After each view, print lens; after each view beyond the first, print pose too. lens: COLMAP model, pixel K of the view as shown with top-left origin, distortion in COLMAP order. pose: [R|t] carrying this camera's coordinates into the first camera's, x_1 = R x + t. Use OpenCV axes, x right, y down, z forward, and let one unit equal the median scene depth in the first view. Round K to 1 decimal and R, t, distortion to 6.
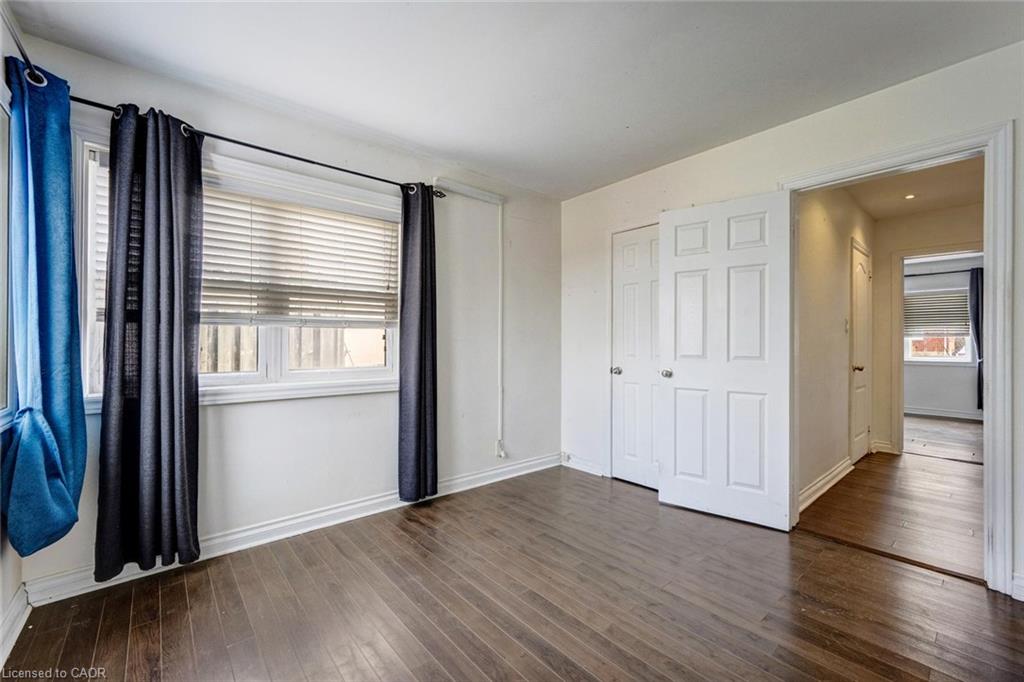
lens RADIAL K [[413.9, 0, 514.0], [0, 413.9, 345.8], [0, 0, 1]] dist [-0.001815, -0.000292]
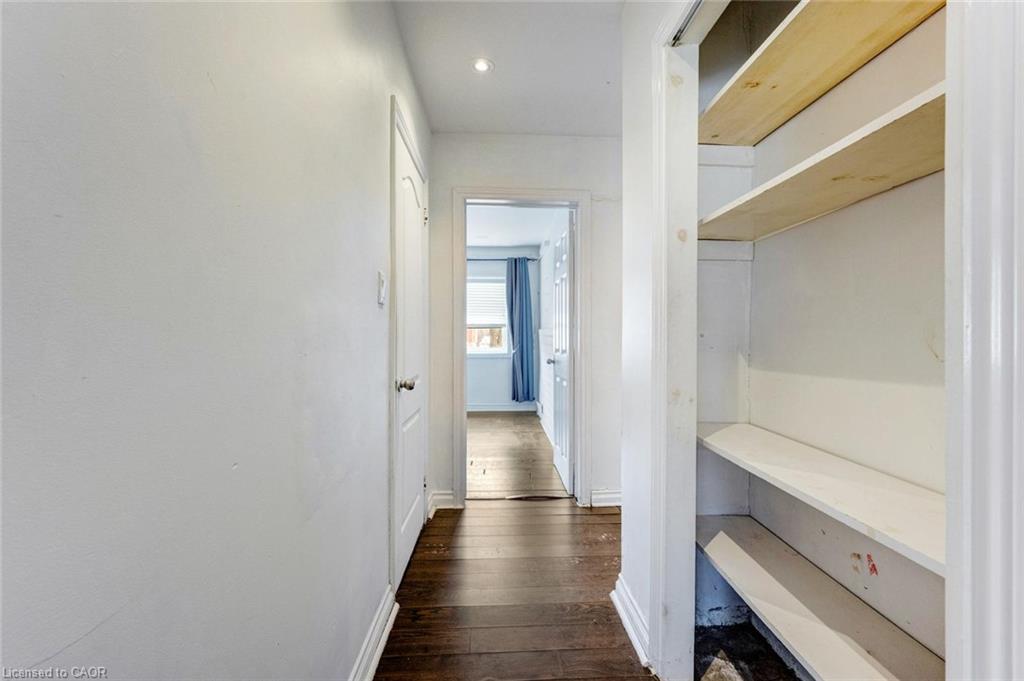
lens RADIAL K [[410.0, 0, 512.0], [0, 410.0, 340.5], [0, 0, 1]] dist [-0.000509, -0.000139]
pose [[0.616060, -0.007260, 0.787666, 0.504577], [-0.000142, 0.999956, 0.009327, -0.001778], [-0.787699, -0.005858, 0.616032, 0.575334]]
